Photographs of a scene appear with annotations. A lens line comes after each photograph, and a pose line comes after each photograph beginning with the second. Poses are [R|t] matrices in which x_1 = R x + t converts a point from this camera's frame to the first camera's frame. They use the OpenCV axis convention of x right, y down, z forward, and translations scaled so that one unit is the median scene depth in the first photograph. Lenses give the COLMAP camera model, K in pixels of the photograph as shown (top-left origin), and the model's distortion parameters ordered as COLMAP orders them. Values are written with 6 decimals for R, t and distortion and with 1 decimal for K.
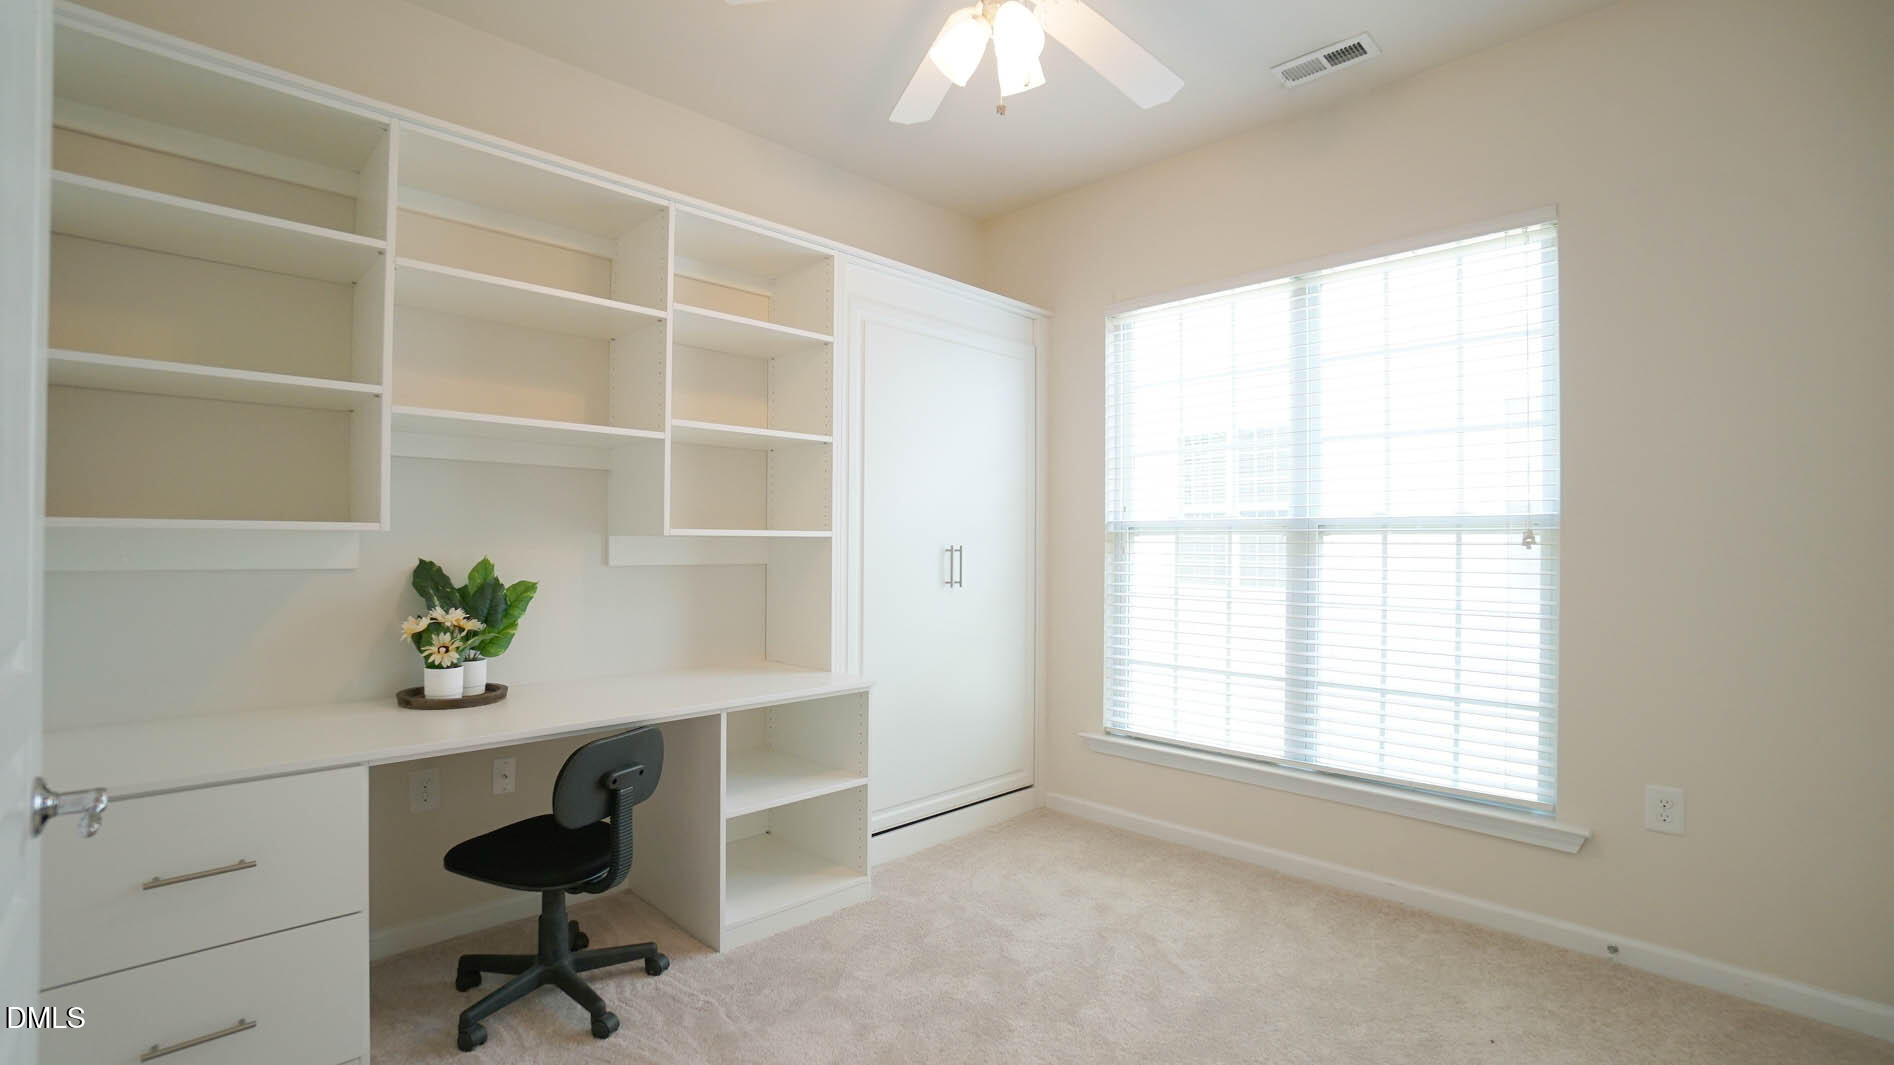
lens RADIAL K [[836.9, 0, 944.1], [0, 836.9, 535.0], [0, 0, 1]] dist [-0.050518, 0.015627]
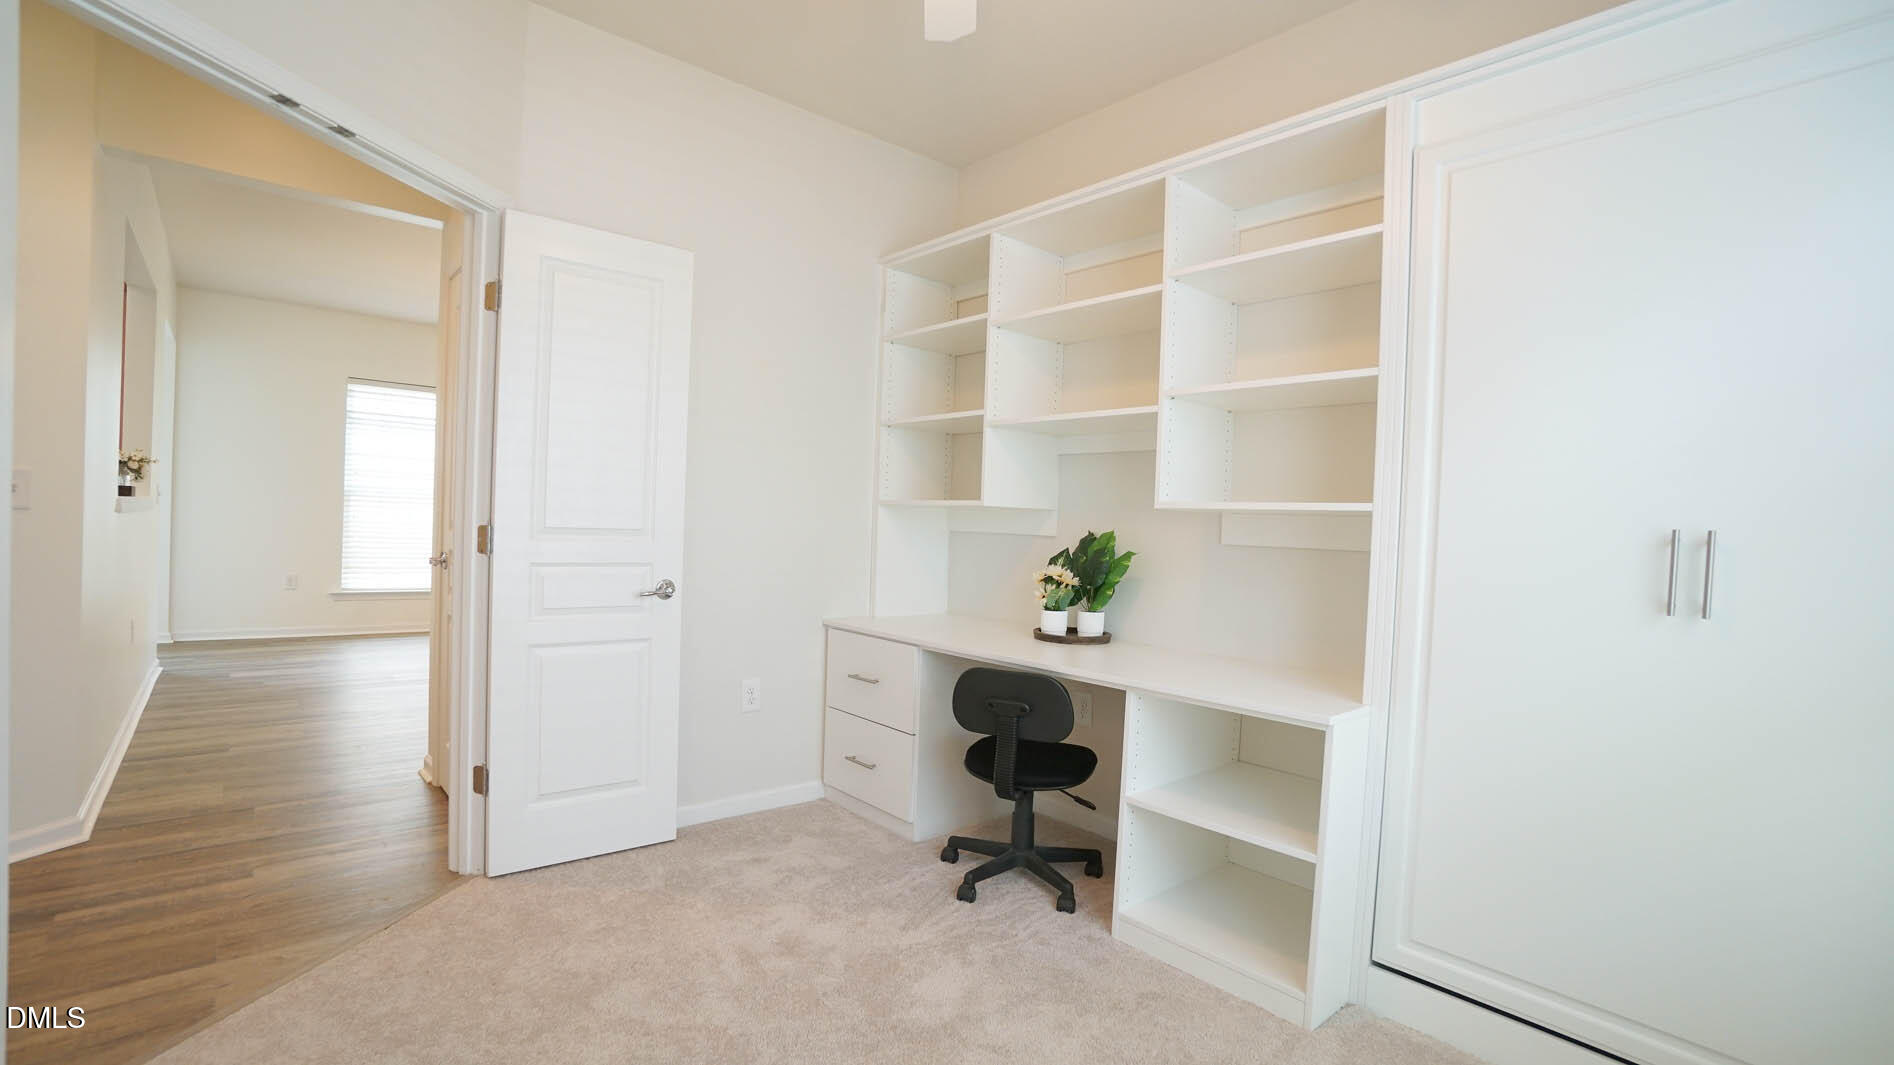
lens RADIAL K [[836.9, 0, 945.1], [0, 836.9, 540.1], [0, 0, 1]] dist [-0.050518, 0.015627]
pose [[-0.043199, 0.009560, -0.999021, 0.685636], [-0.033921, 0.999364, 0.011030, 0.036910], [0.998490, 0.034364, -0.042847, 0.808484]]
